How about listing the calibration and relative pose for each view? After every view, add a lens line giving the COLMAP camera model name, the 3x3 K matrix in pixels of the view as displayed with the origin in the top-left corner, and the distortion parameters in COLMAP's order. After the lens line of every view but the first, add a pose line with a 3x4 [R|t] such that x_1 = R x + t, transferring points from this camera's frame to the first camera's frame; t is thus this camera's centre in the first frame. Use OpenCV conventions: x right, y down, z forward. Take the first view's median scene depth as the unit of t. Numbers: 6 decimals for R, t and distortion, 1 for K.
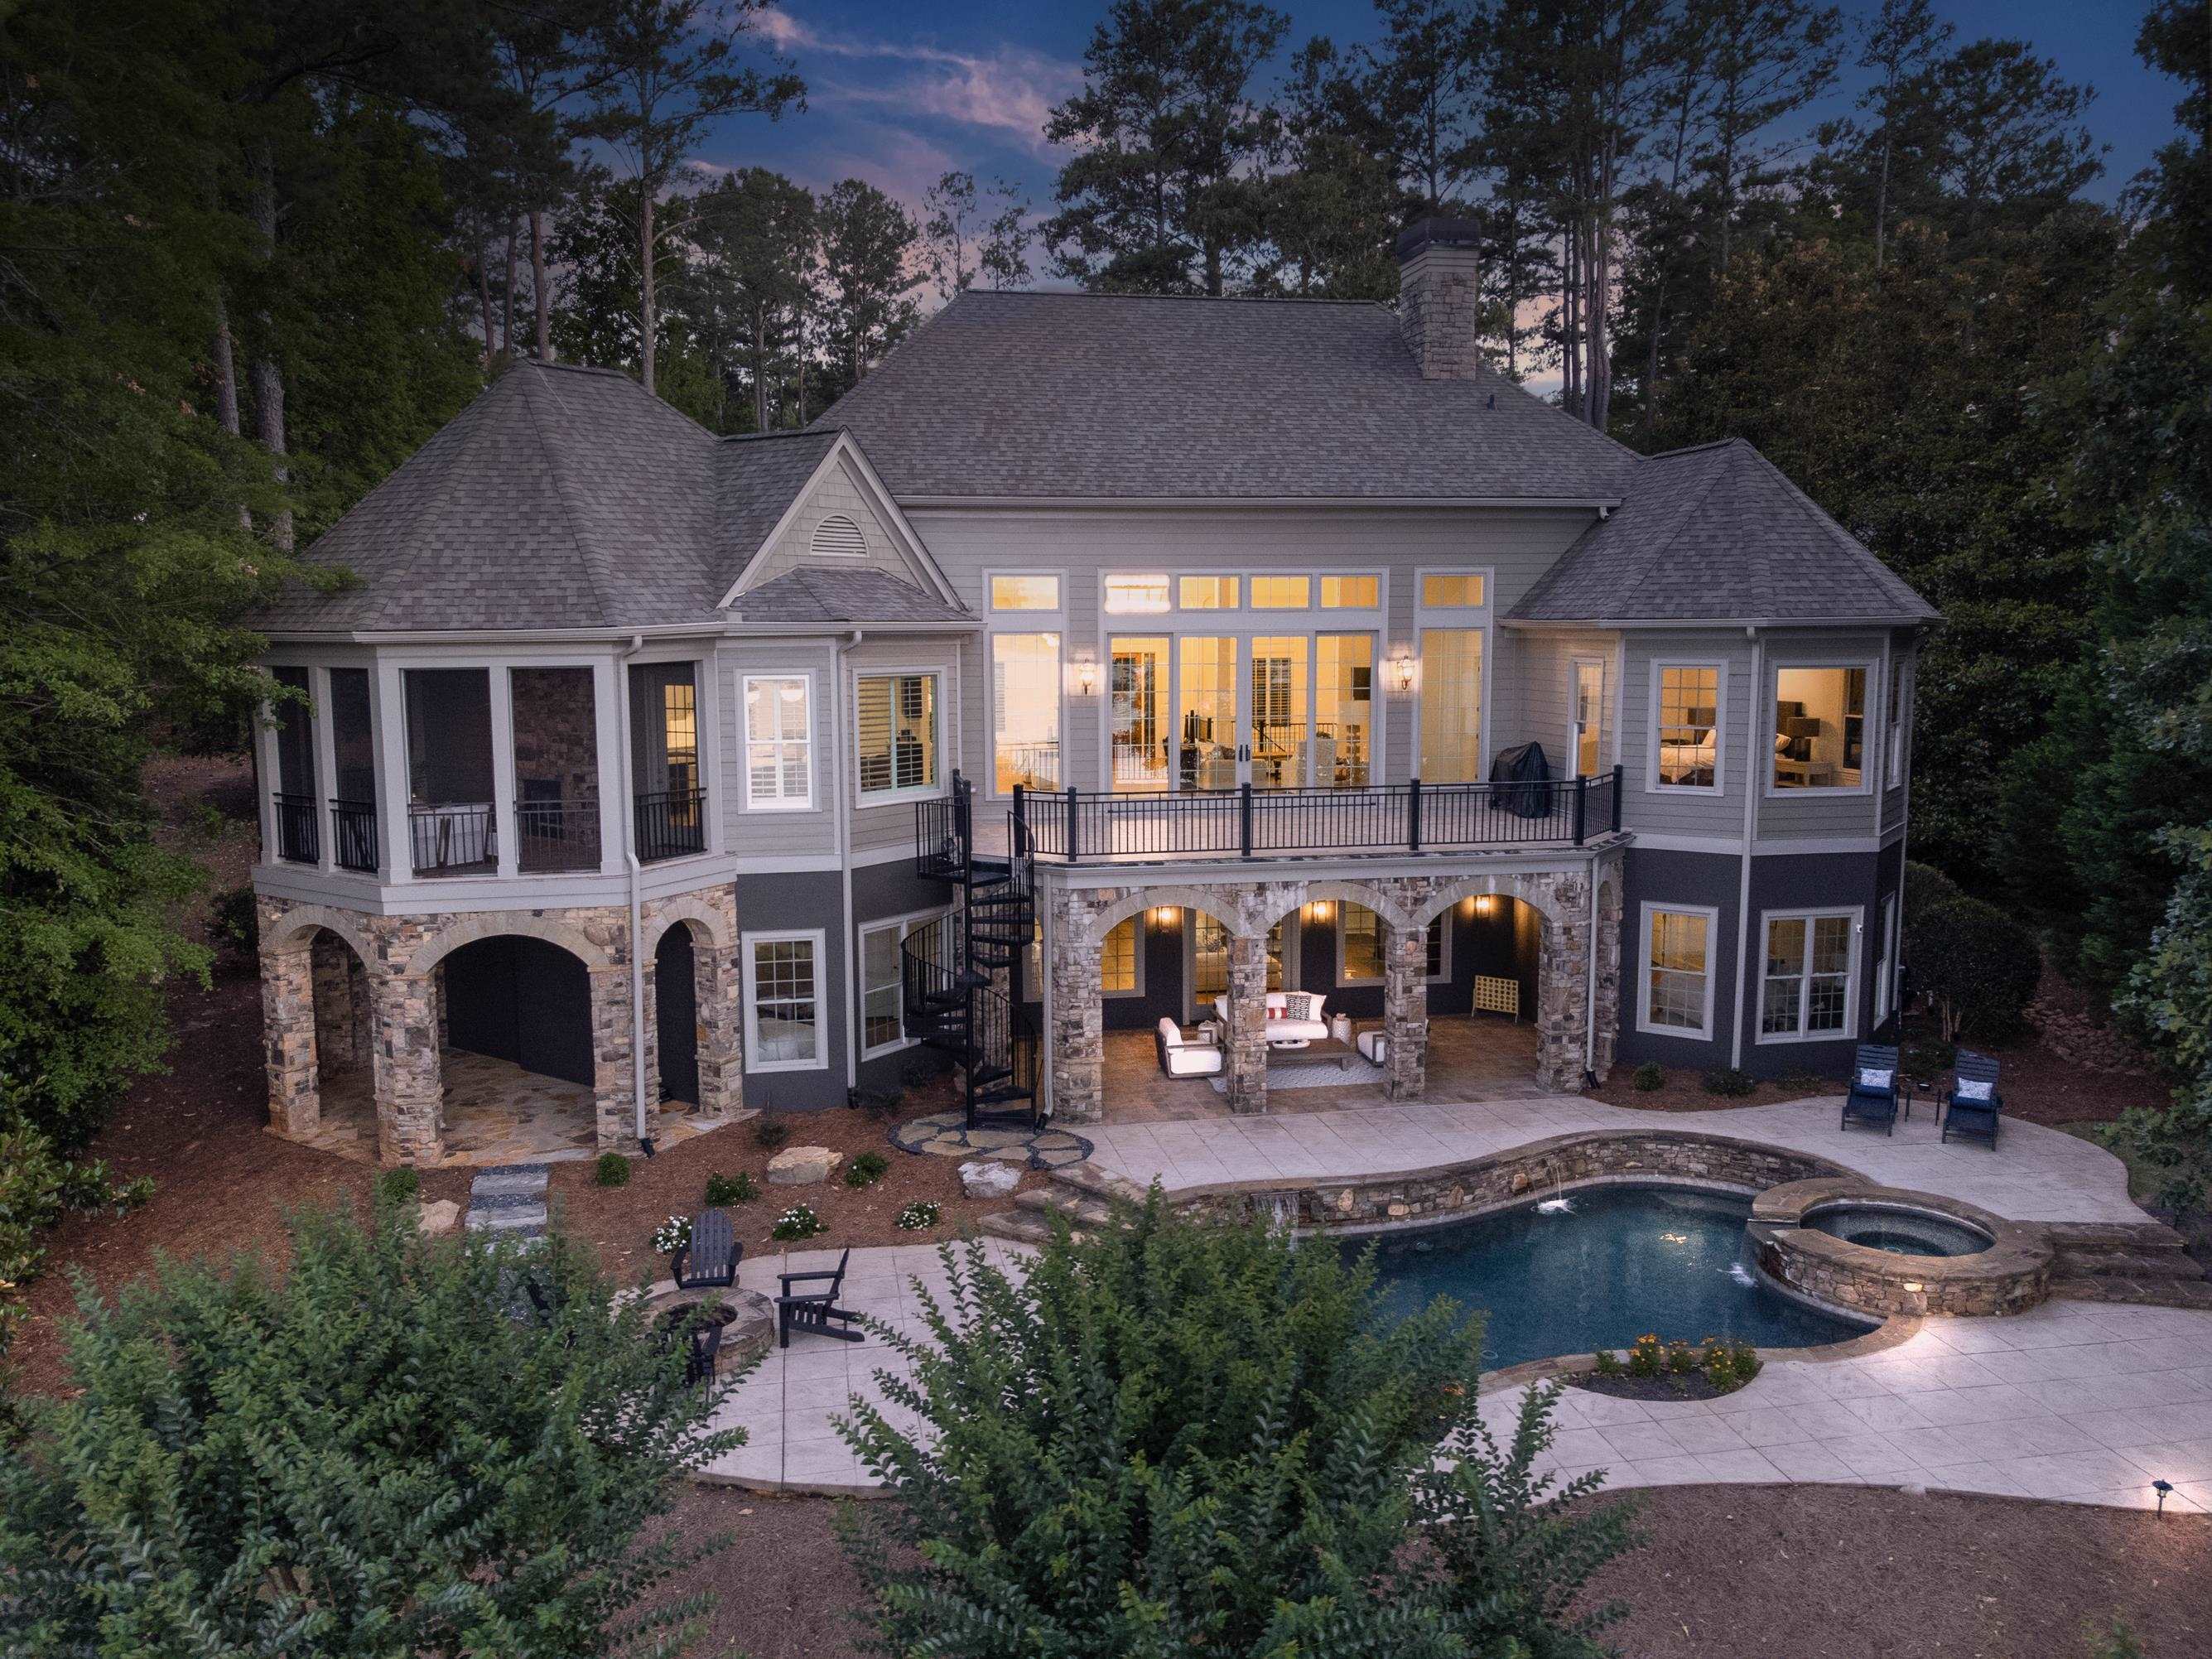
lens RADIAL K [[1654.2, 0, 1106.0], [0, 1654.2, 829.5], [0, 0, 1]] dist [-0.012319, -0.000725]
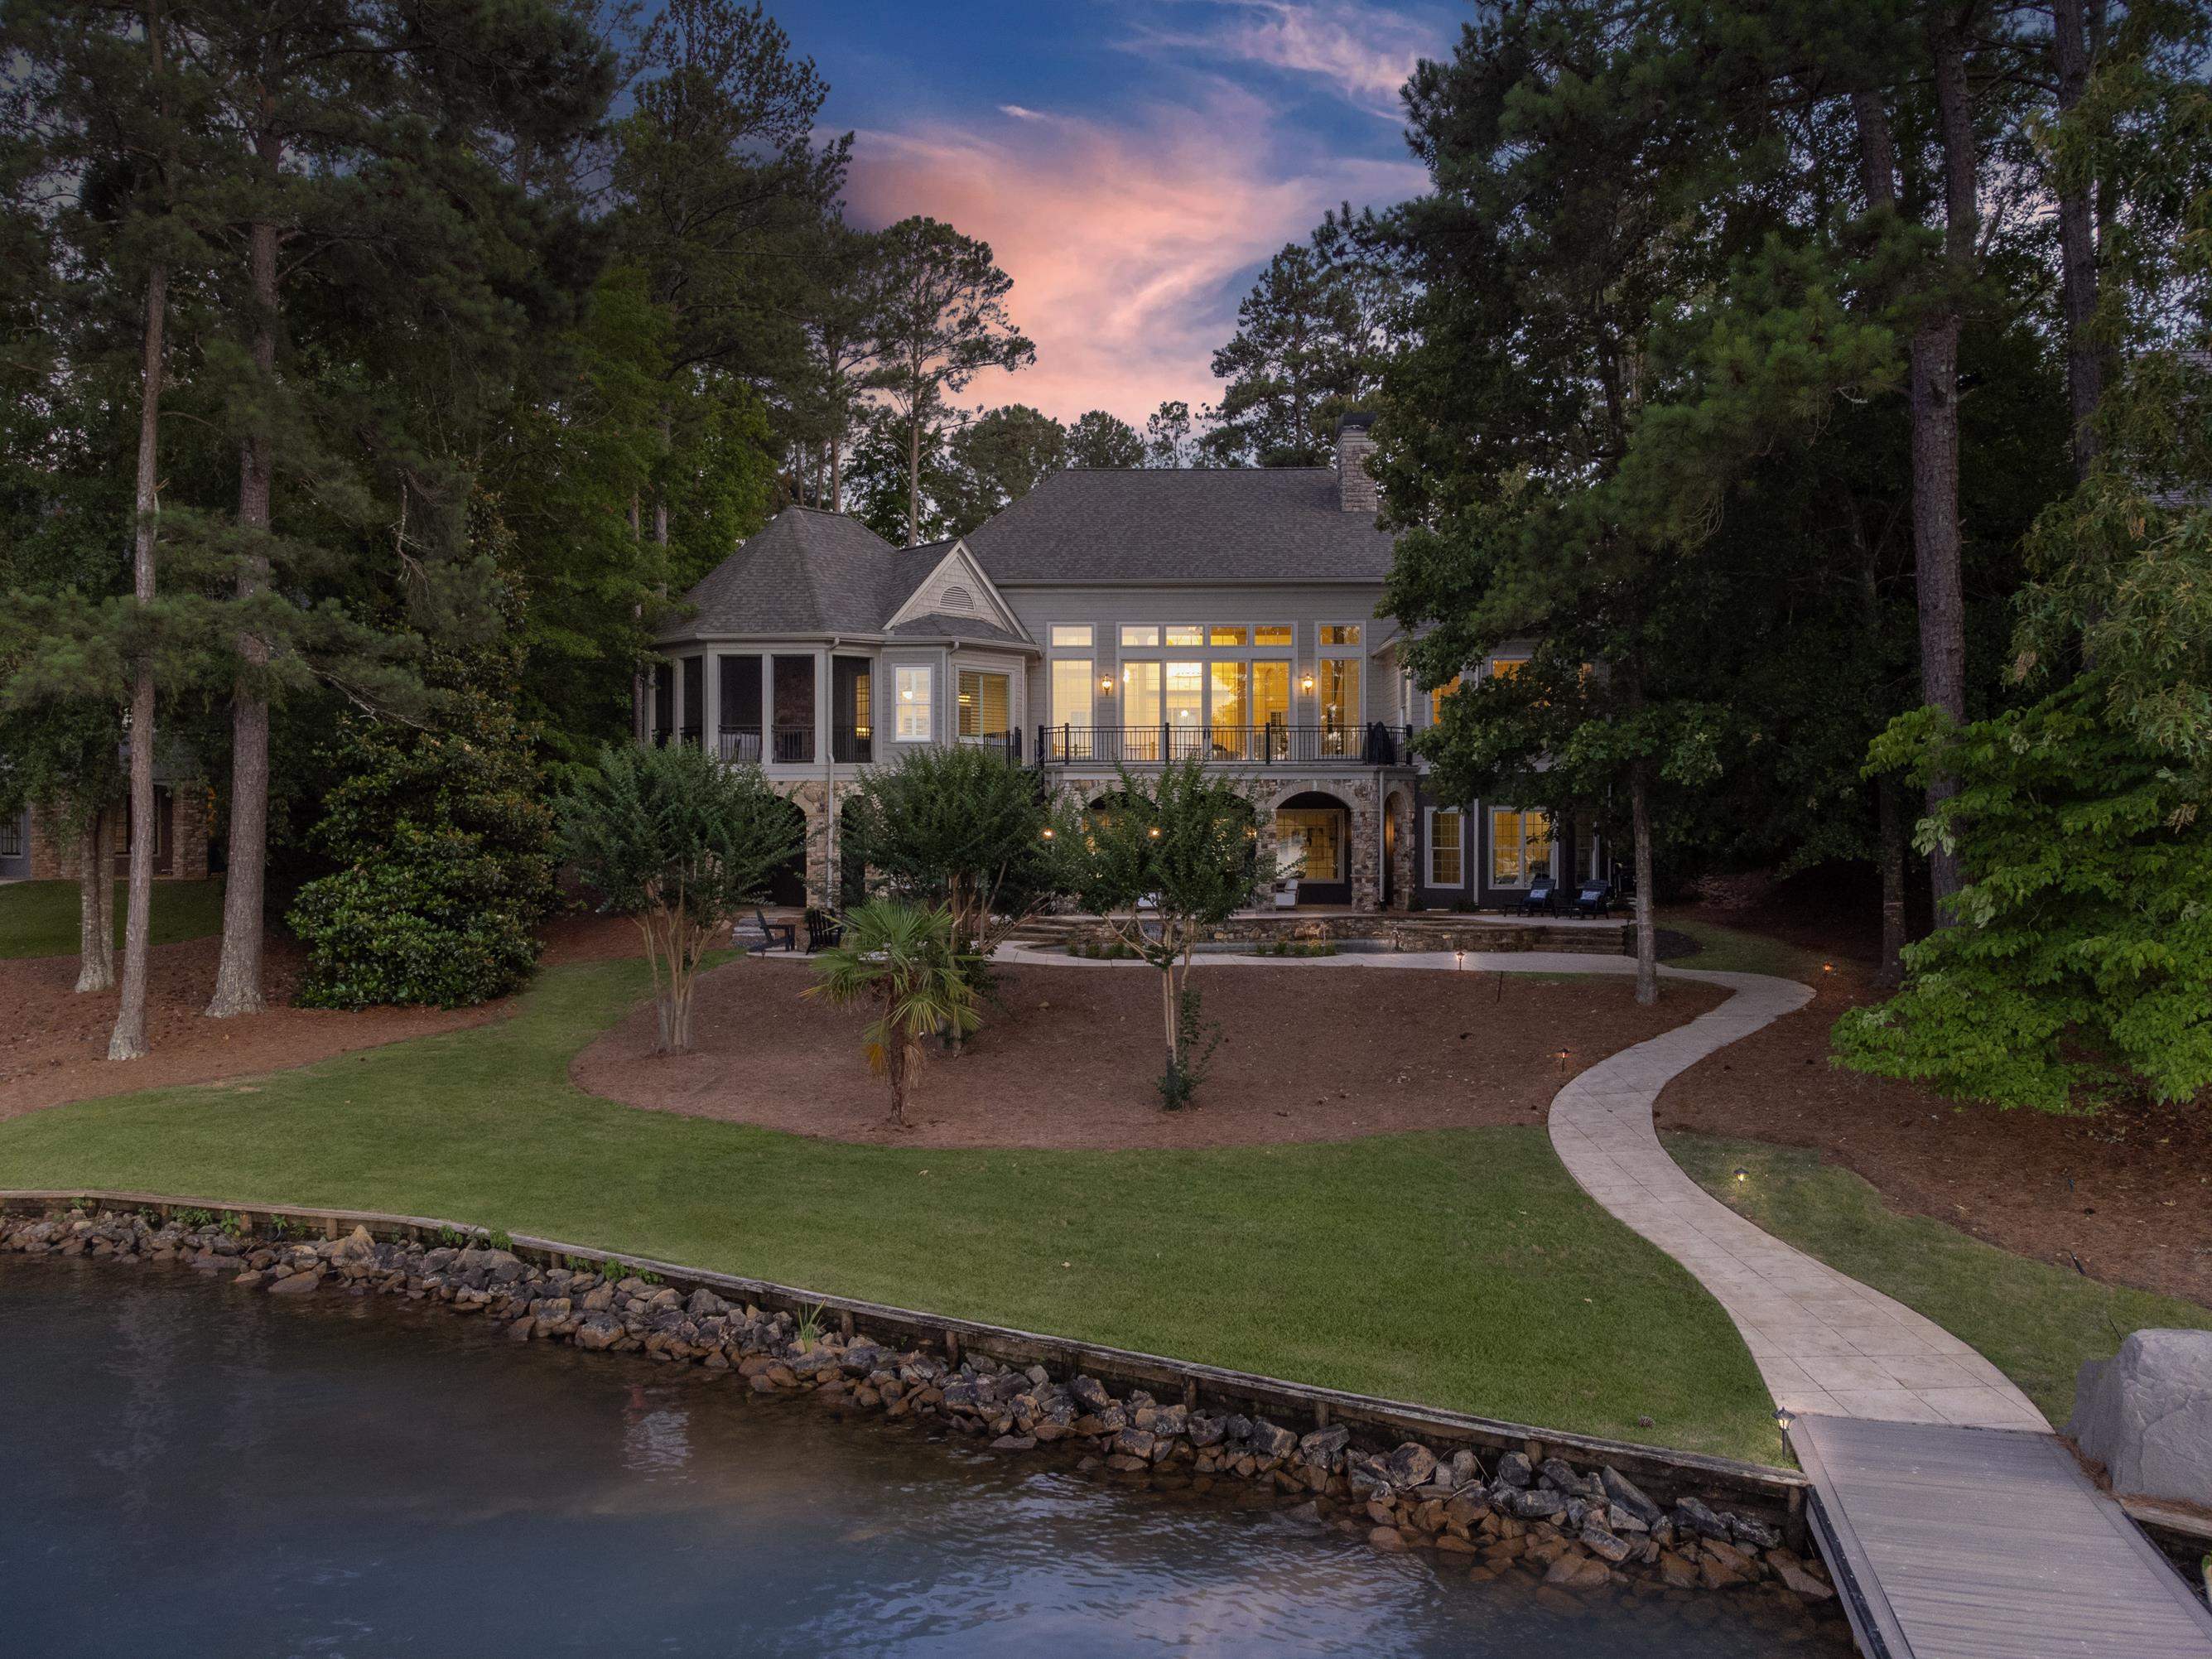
lens RADIAL K [[1611.4, 0, 1106.0], [0, 1611.4, 829.5], [0, 0, 1]] dist [0.004146, -0.003765]
pose [[0.984142, 0.003420, -0.177348, 0.310404], [-0.024799, 0.992647, -0.118477, 0.276105], [0.175638, 0.120996, 0.976991, -0.648191]]
